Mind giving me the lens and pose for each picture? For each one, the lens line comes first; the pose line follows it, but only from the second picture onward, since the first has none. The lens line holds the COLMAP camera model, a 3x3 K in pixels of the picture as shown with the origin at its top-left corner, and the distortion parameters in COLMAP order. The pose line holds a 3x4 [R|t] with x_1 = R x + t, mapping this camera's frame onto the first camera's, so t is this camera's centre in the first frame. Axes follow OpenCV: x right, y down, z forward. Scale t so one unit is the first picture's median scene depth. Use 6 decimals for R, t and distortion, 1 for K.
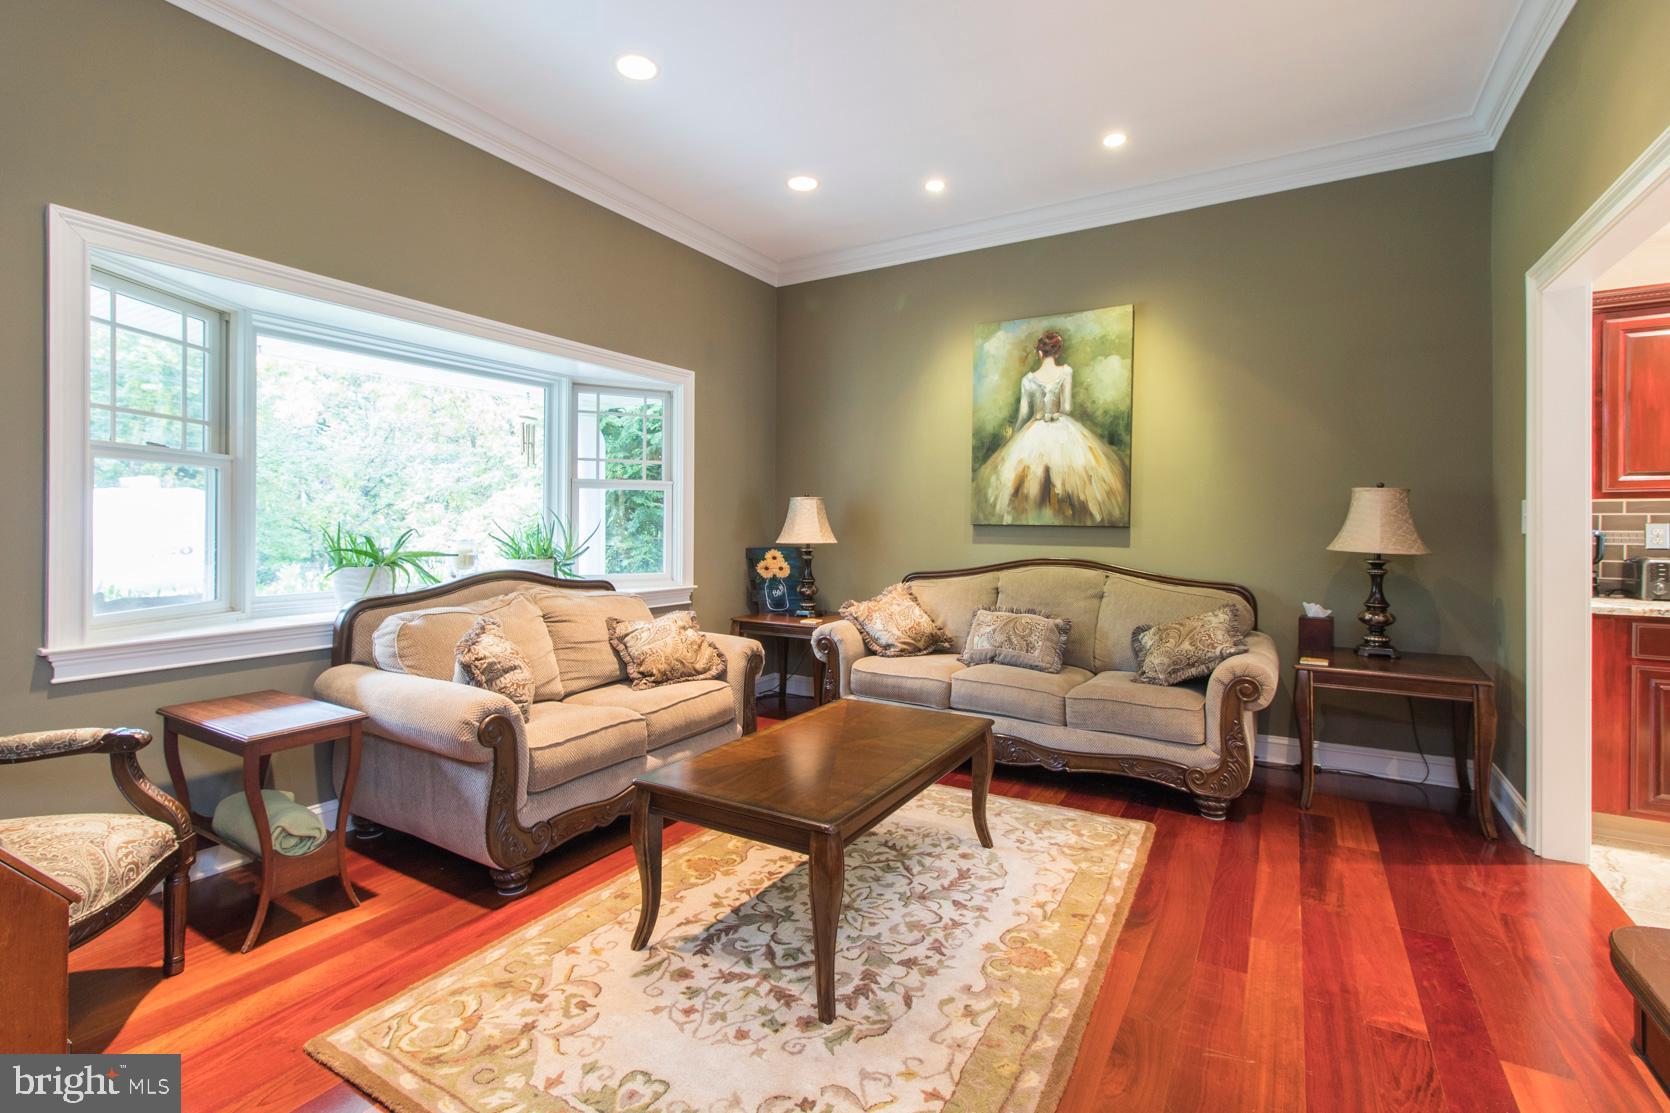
lens RADIAL K [[771.1, 0, 824.6], [0, 771.1, 525.8], [0, 0, 1]] dist [0.003307, 0.000428]
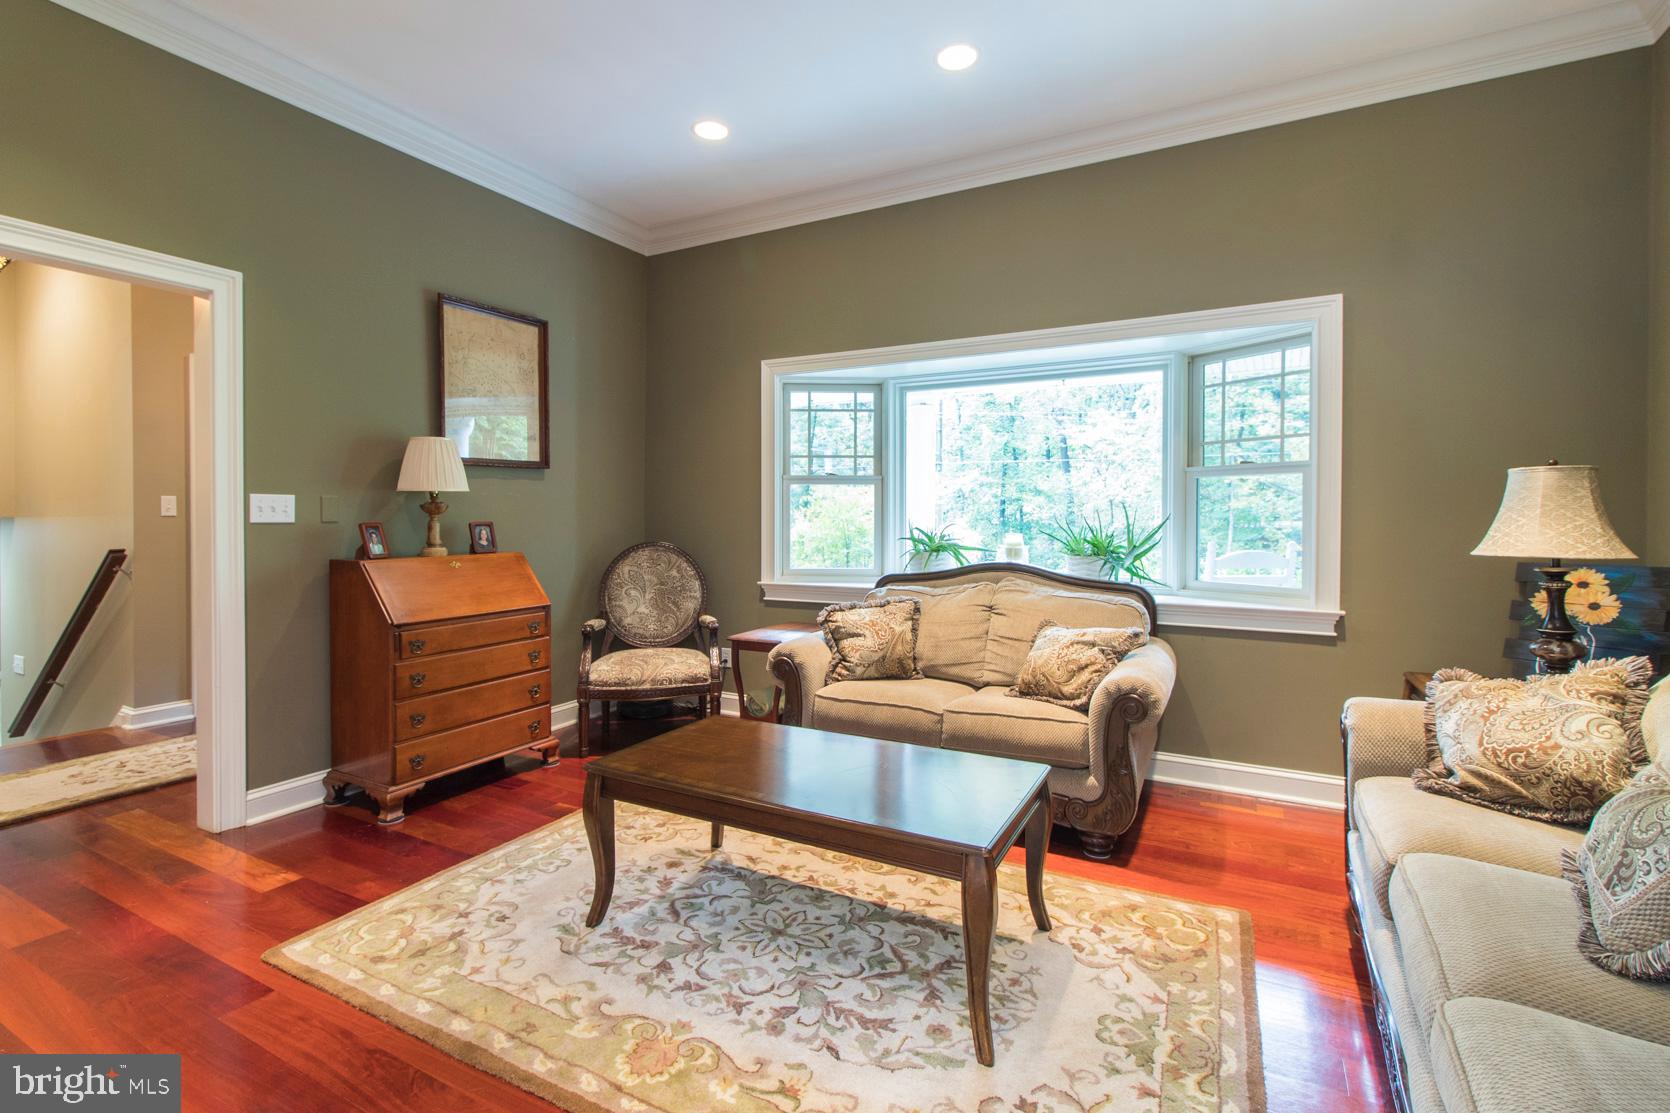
lens RADIAL K [[771.1, 0, 824.6], [0, 771.1, 525.8], [0, 0, 1]] dist [0.003307, 0.000428]
pose [[0.042655, 0.006313, -0.999070, 0.862144], [-0.002383, 0.999978, 0.006217, -0.000359], [0.999087, 0.002116, 0.042669, 0.916301]]
